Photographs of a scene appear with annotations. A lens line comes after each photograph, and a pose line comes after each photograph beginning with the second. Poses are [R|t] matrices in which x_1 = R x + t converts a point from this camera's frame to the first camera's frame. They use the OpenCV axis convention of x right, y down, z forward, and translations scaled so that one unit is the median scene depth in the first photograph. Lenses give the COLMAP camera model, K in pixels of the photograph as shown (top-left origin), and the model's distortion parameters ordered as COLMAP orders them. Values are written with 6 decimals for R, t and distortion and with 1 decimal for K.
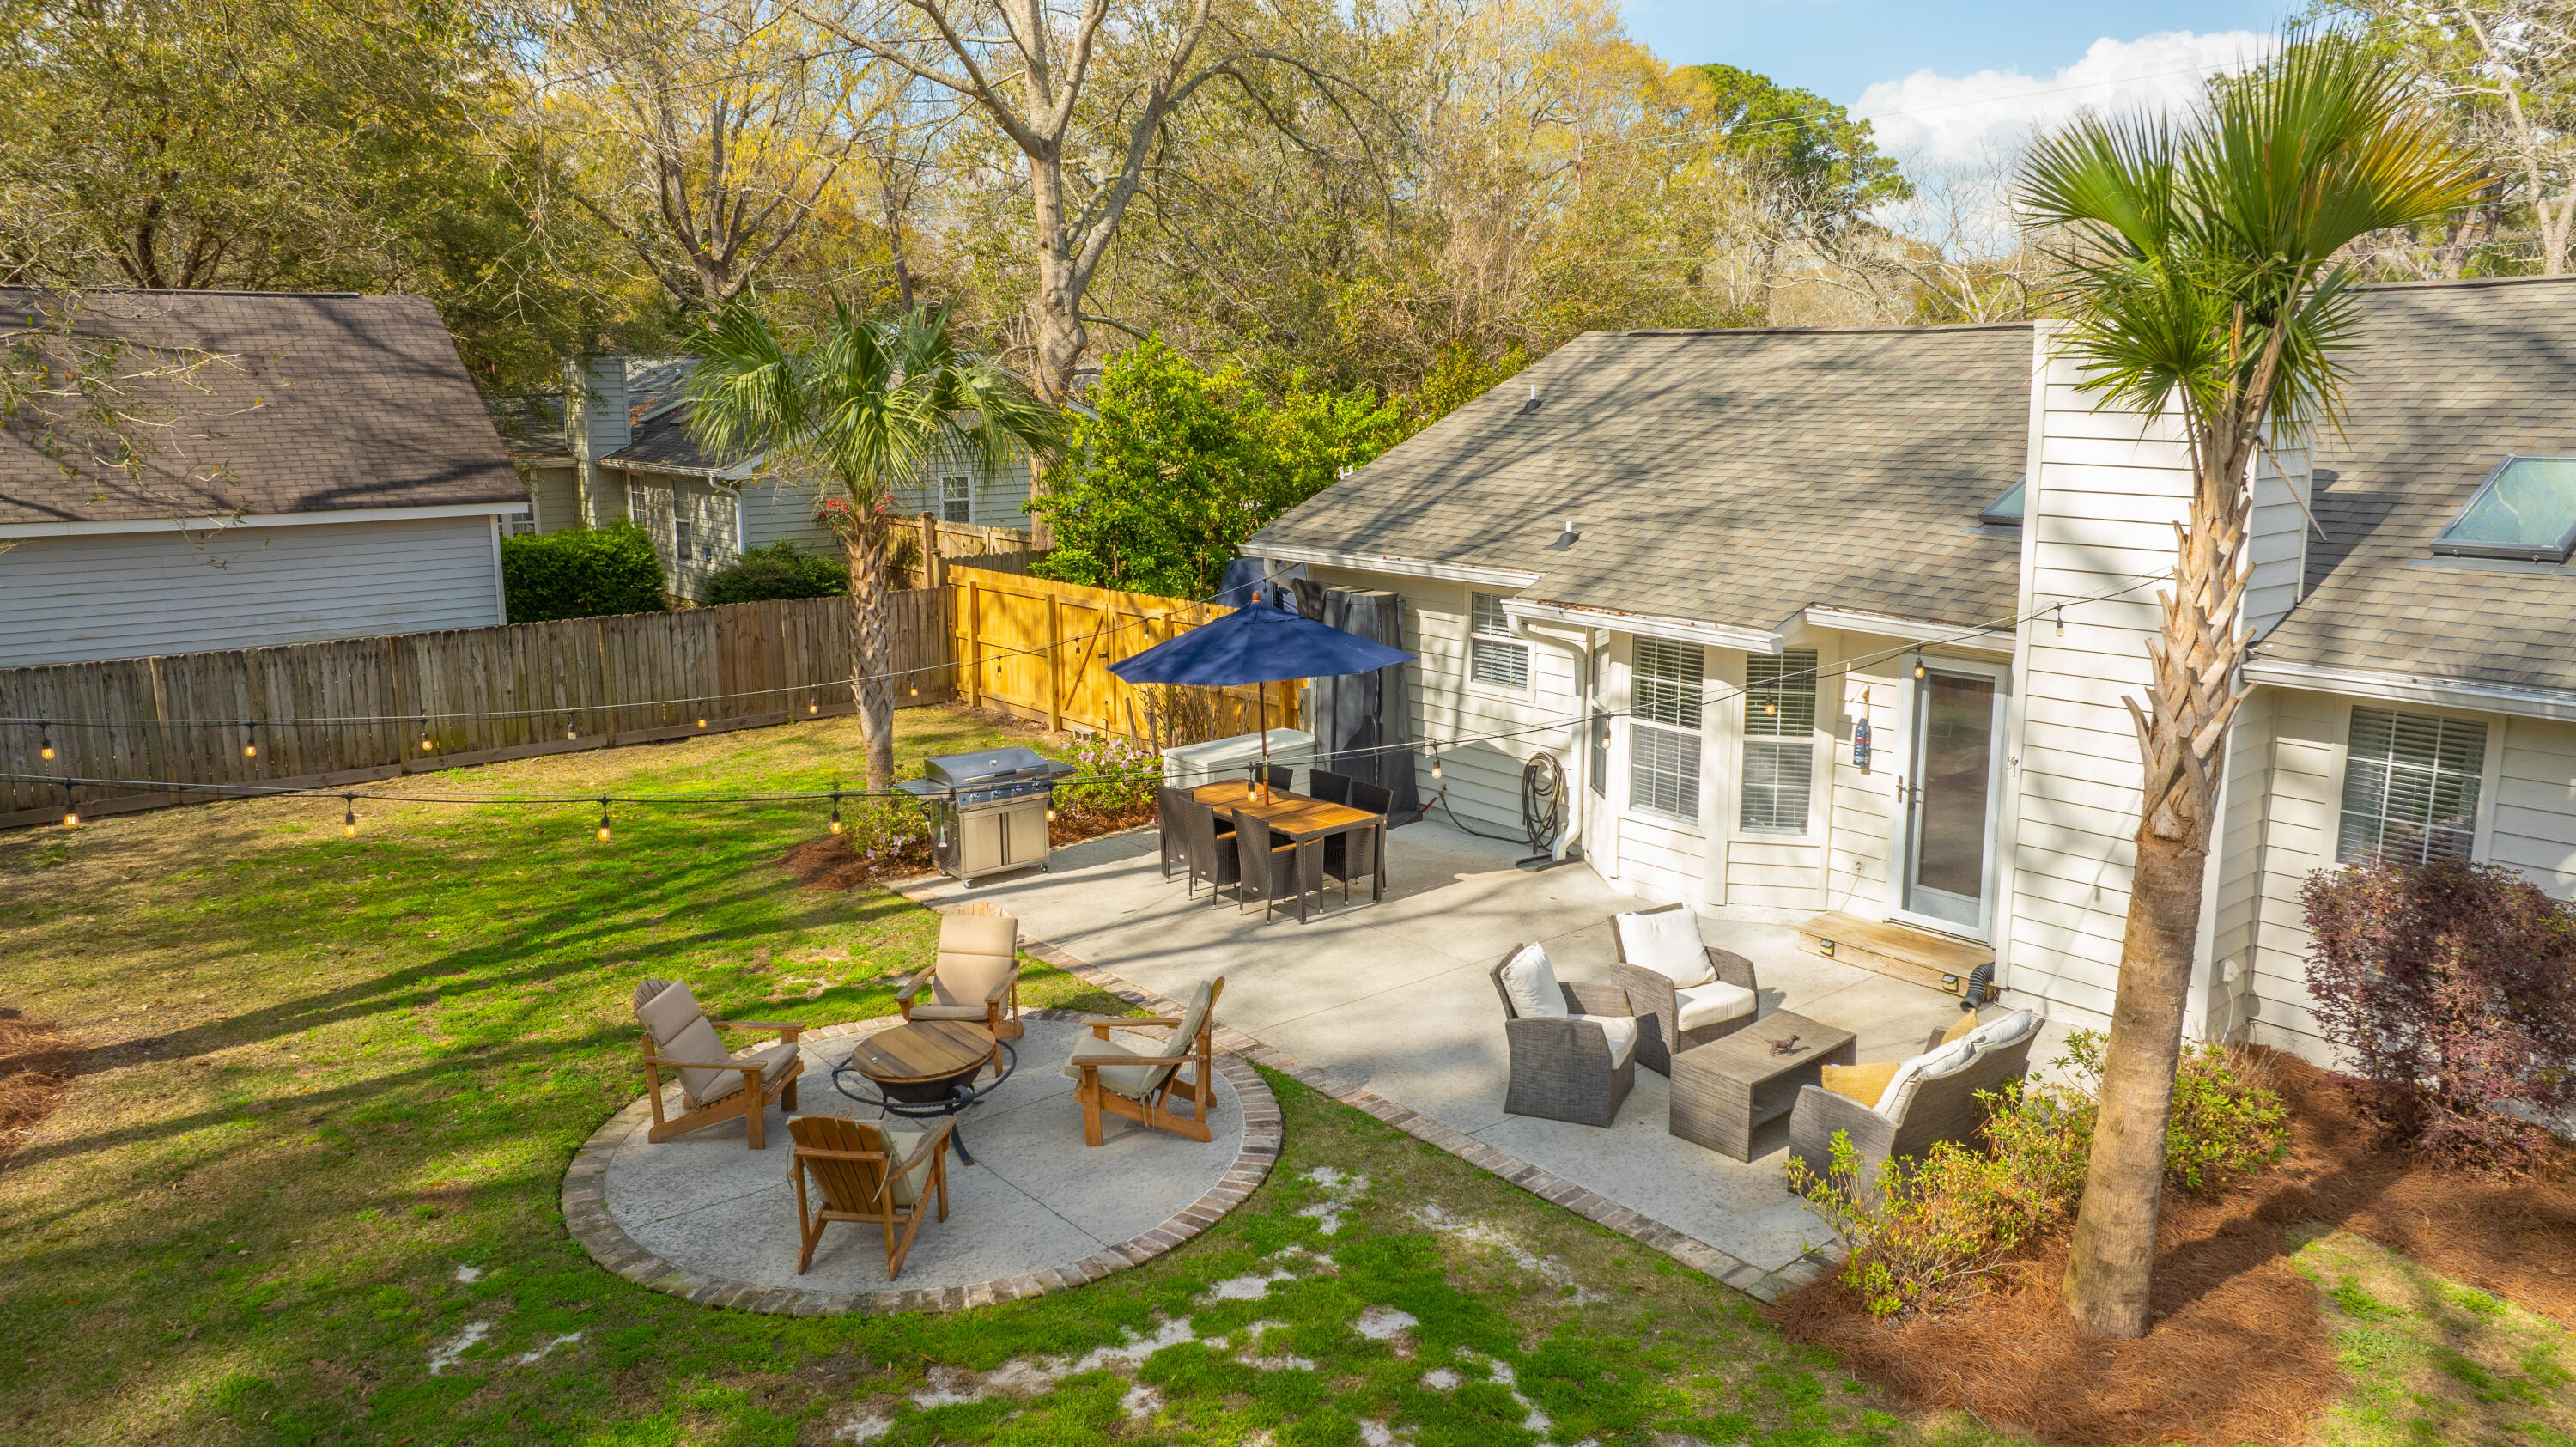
lens RADIAL K [[1808.5, 0, 1287.3], [0, 1808.5, 721.7], [0, 0, 1]] dist [-0.027529, 0.015885]
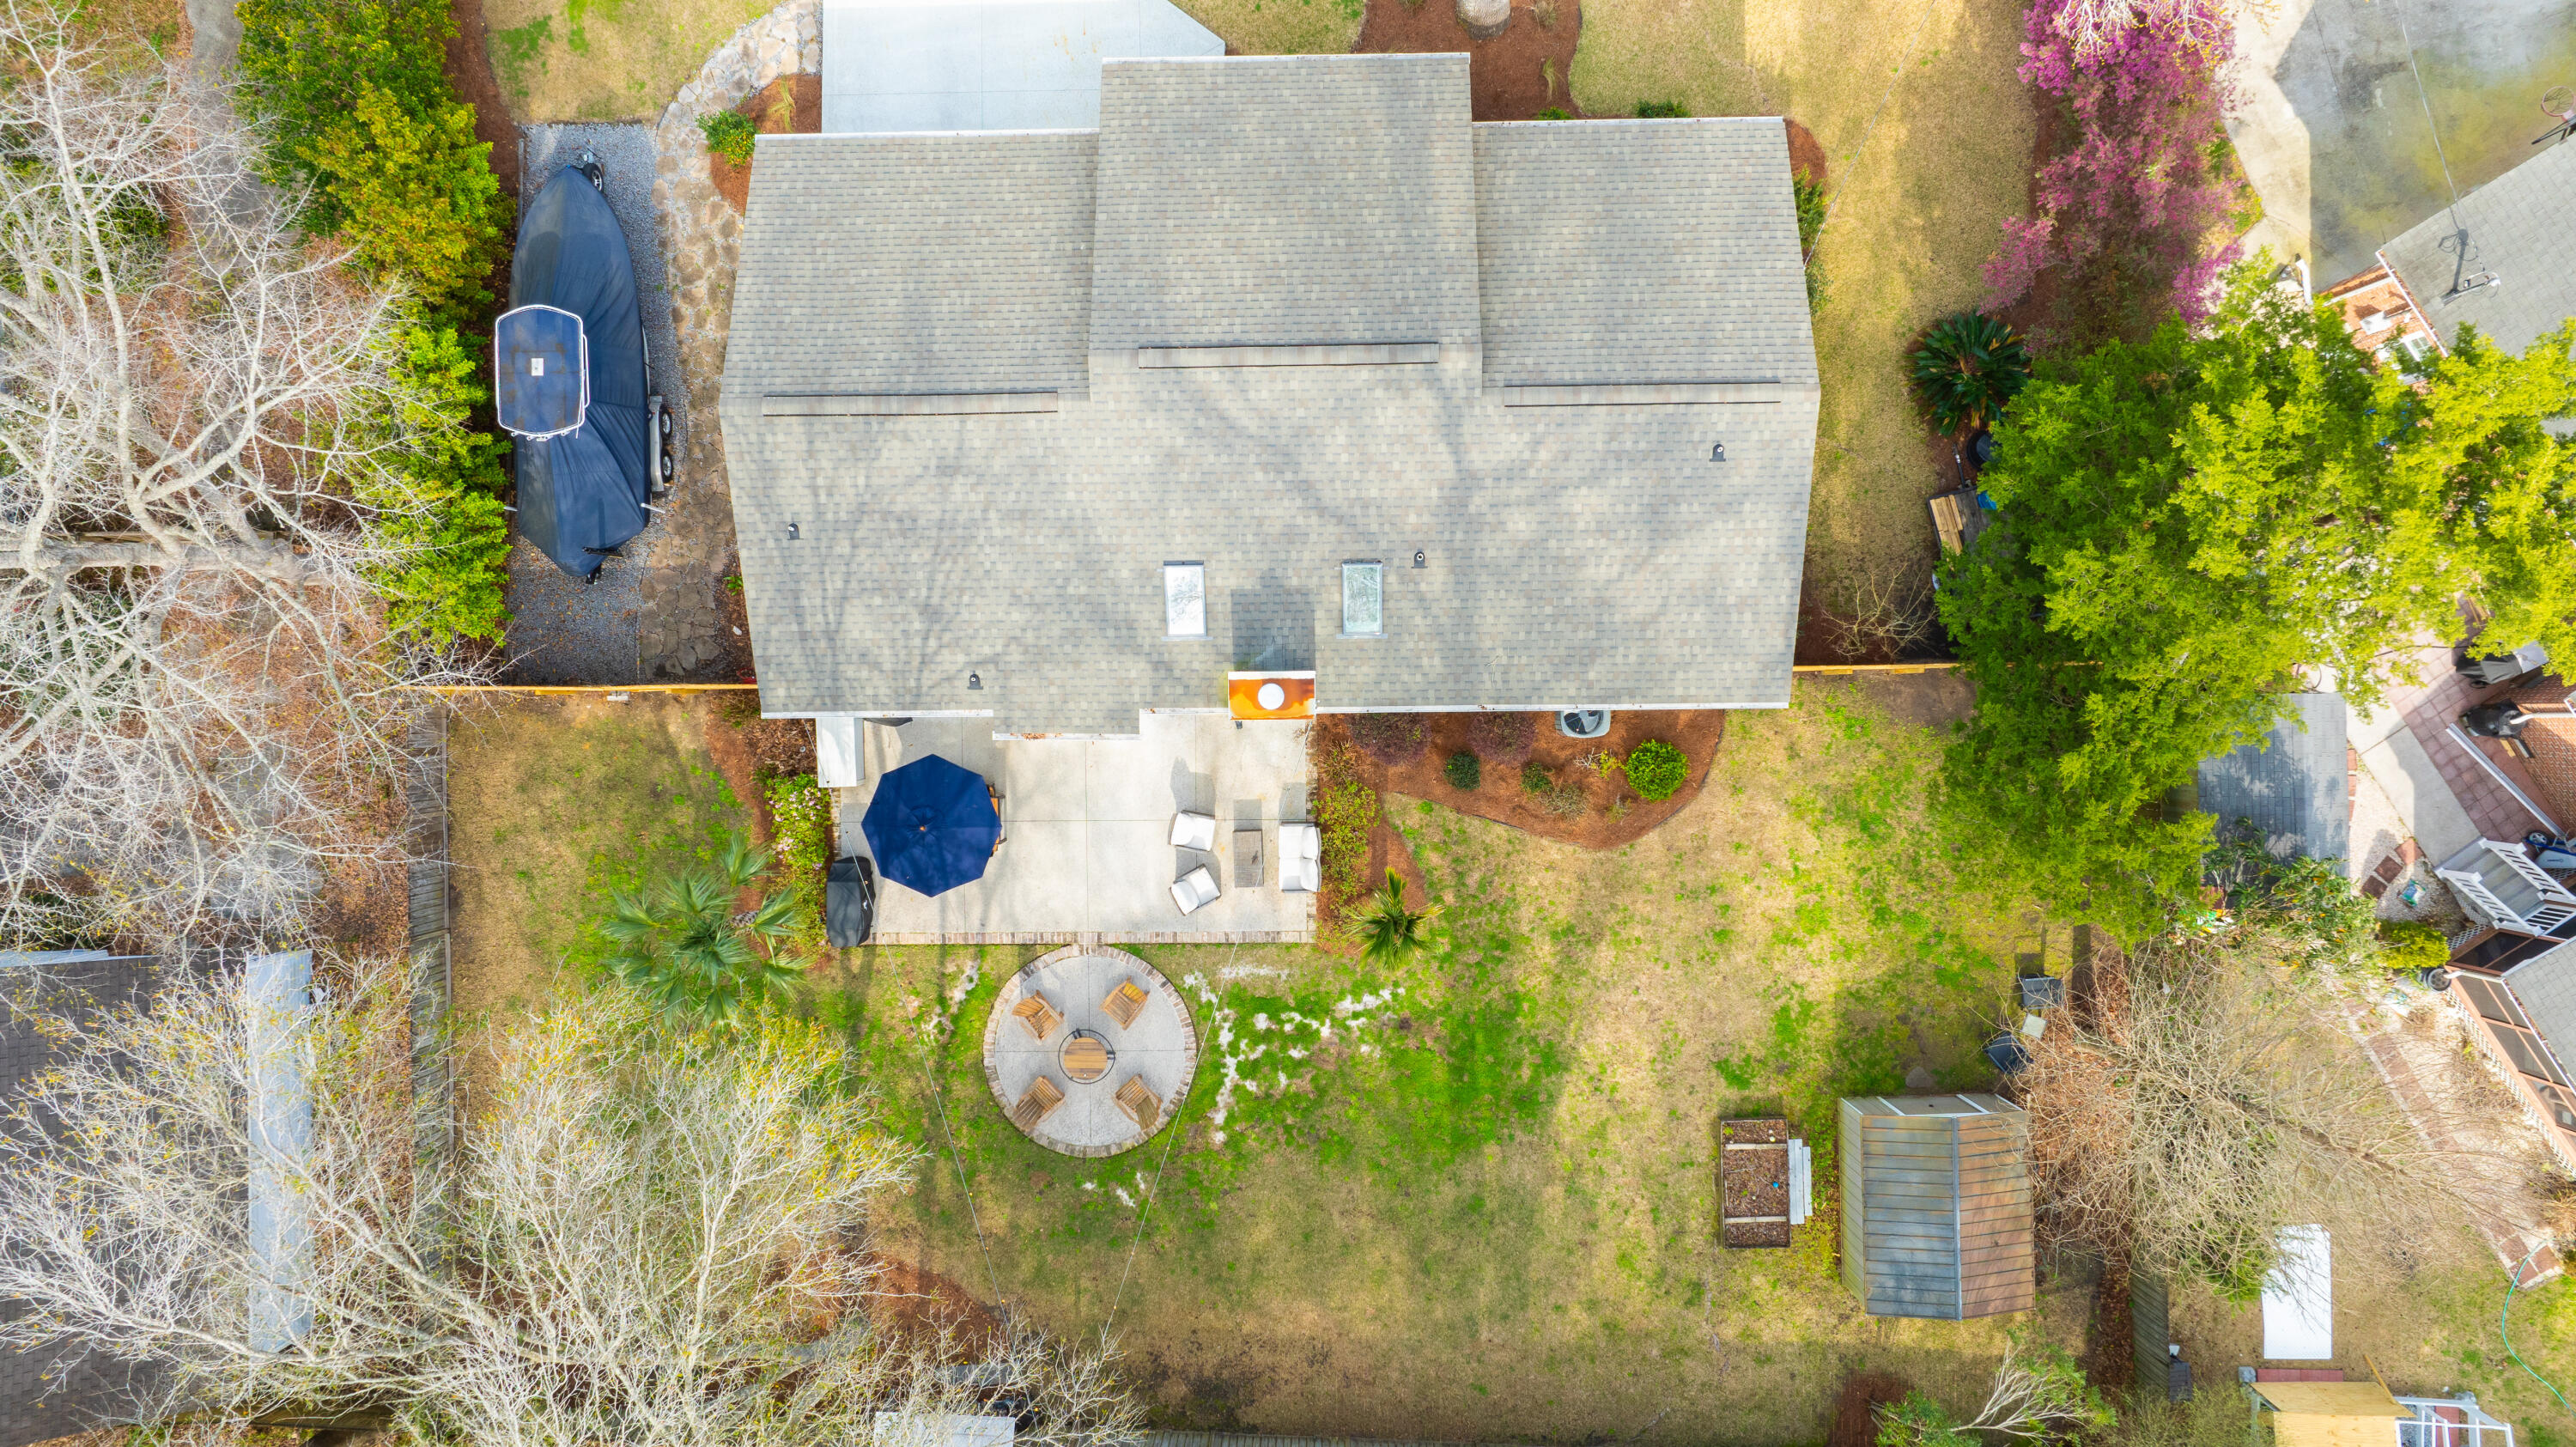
lens RADIAL K [[1811.2, 0, 1283.7], [0, 1811.2, 727.1], [0, 0, 1]] dist [-0.036862, 0.037225]
pose [[0.625637, -0.779961, -0.015488, 0.399785], [0.175267, 0.121188, 0.977034, -2.237393], [-0.760171, -0.613983, 0.212521, 0.298466]]
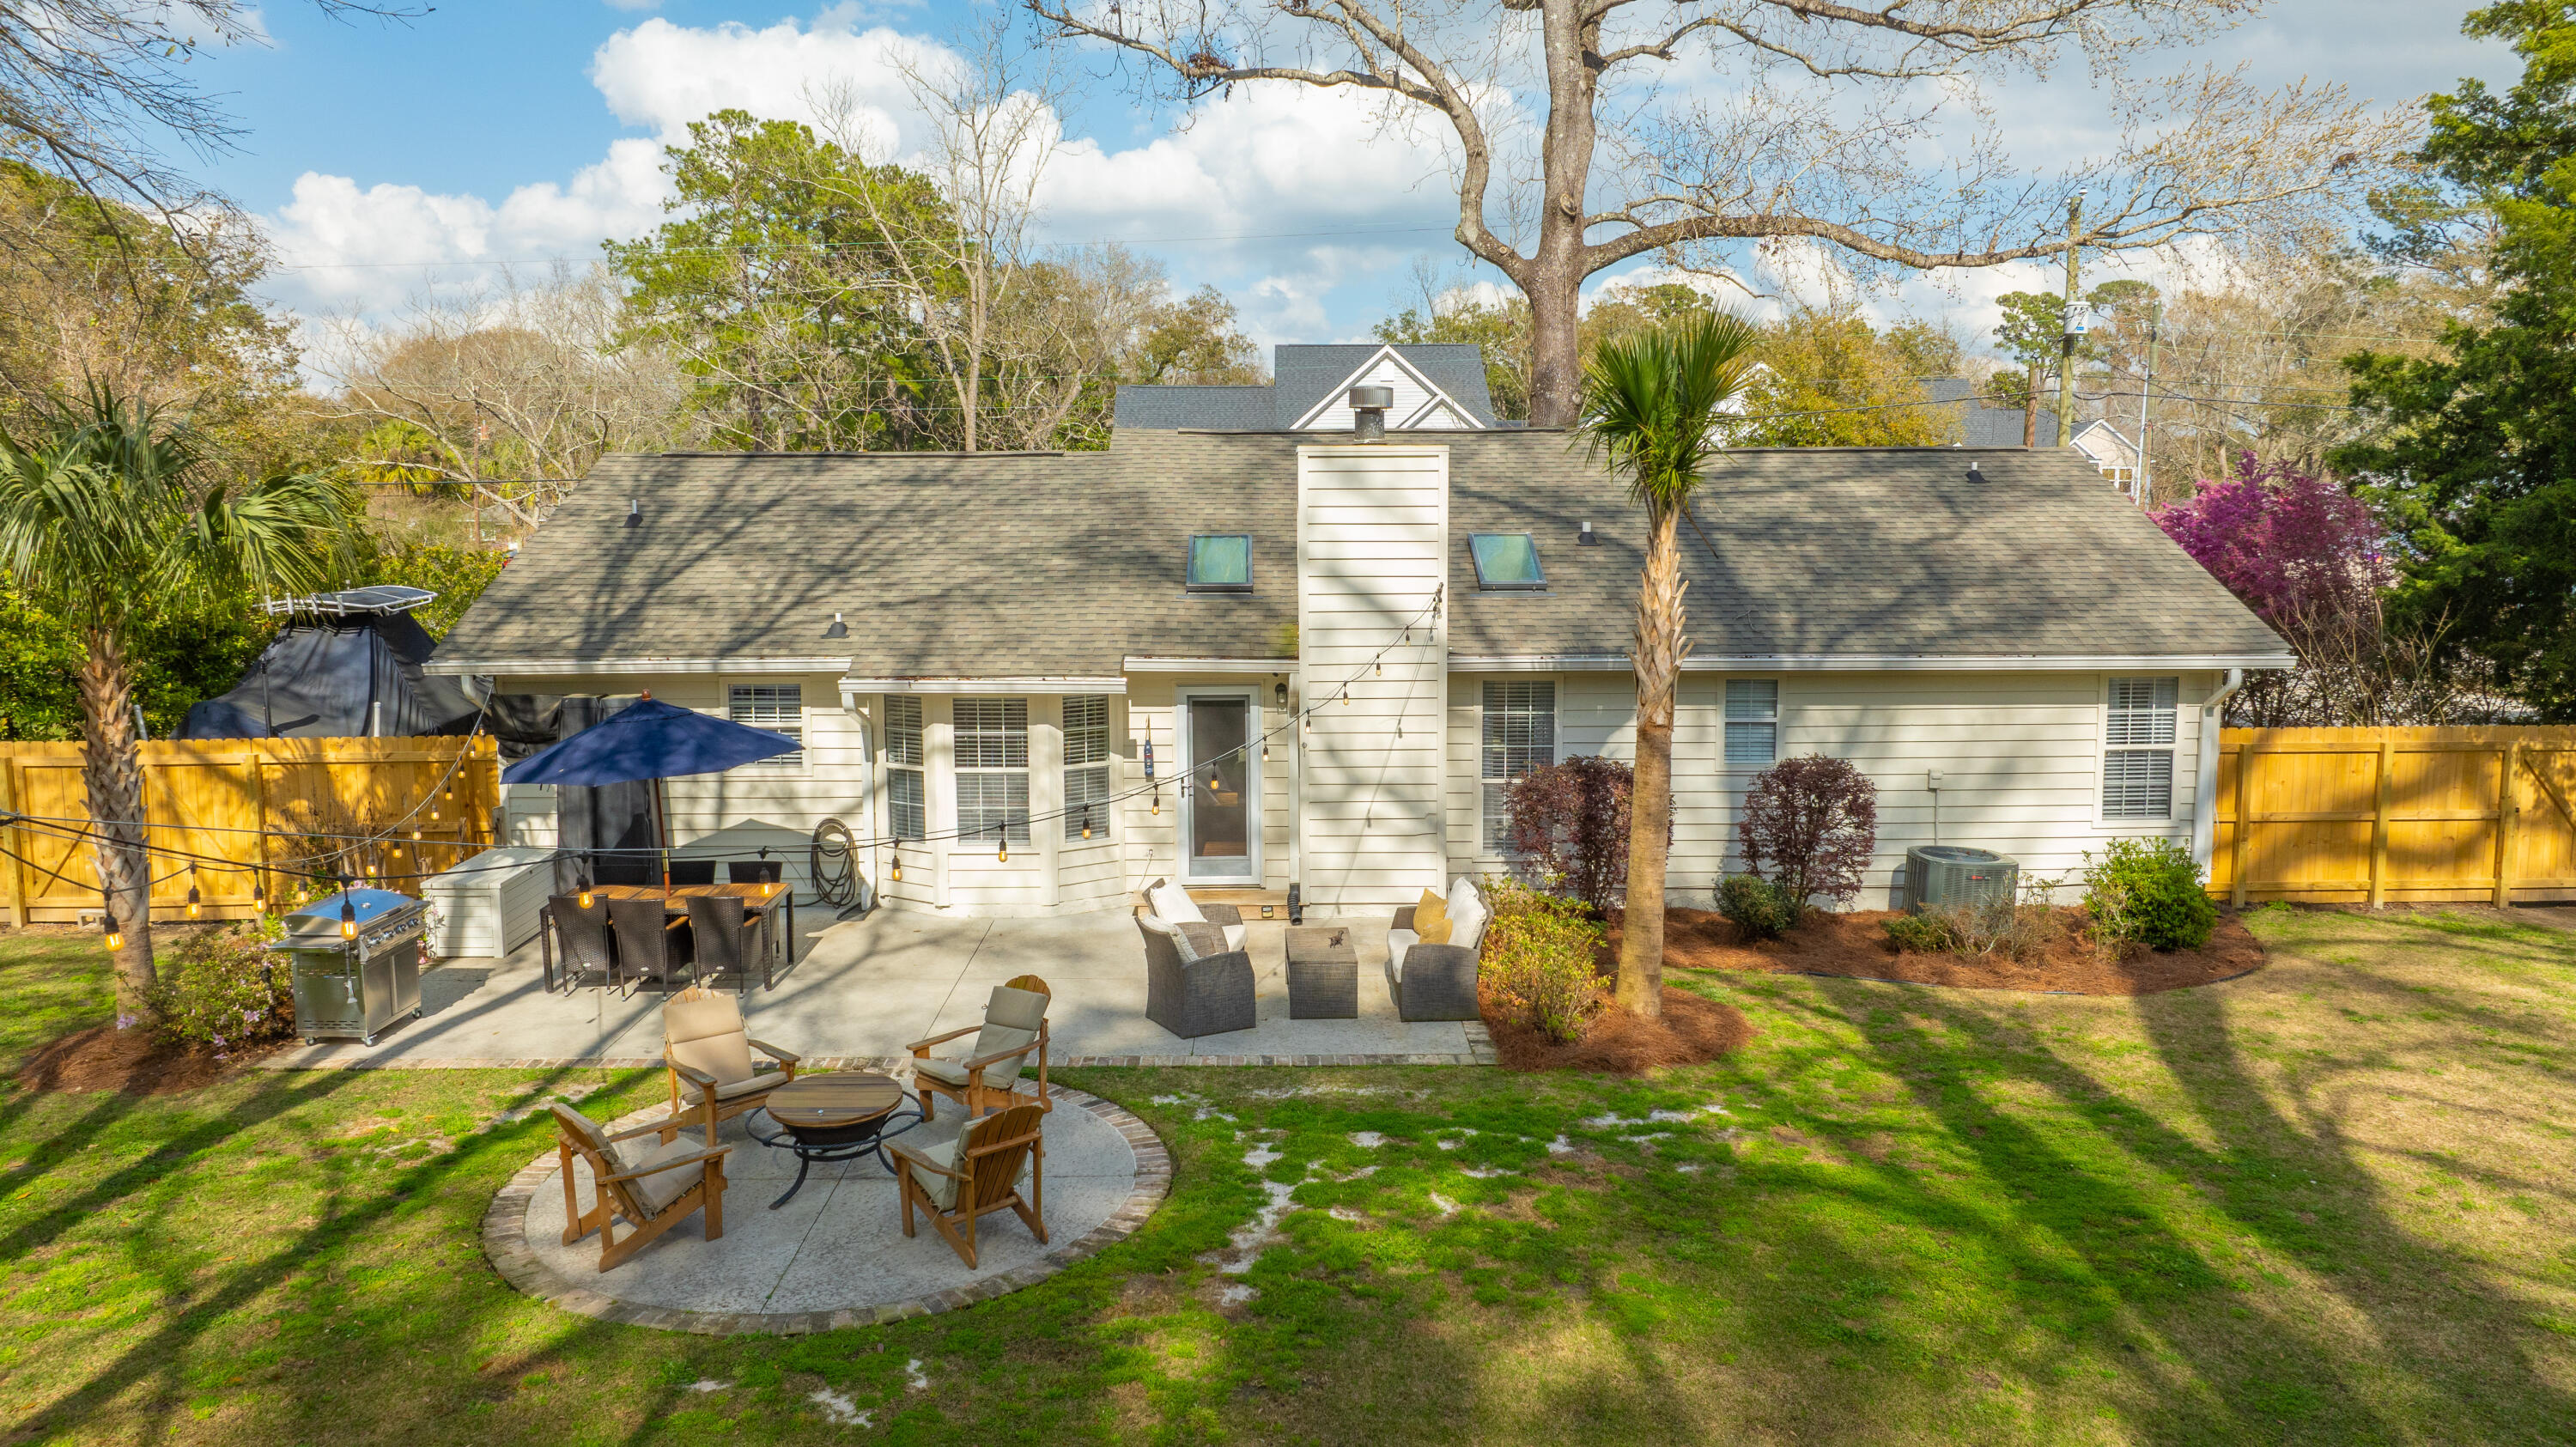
lens RADIAL K [[1808.5, 0, 1291.6], [0, 1808.5, 716.9], [0, 0, 1]] dist [-0.027529, 0.015885]
pose [[0.621272, -0.090401, 0.778363, -0.622912], [0.151749, 0.988399, -0.006327, 0.006029], [-0.768761, 0.122047, 0.627783, 0.075265]]
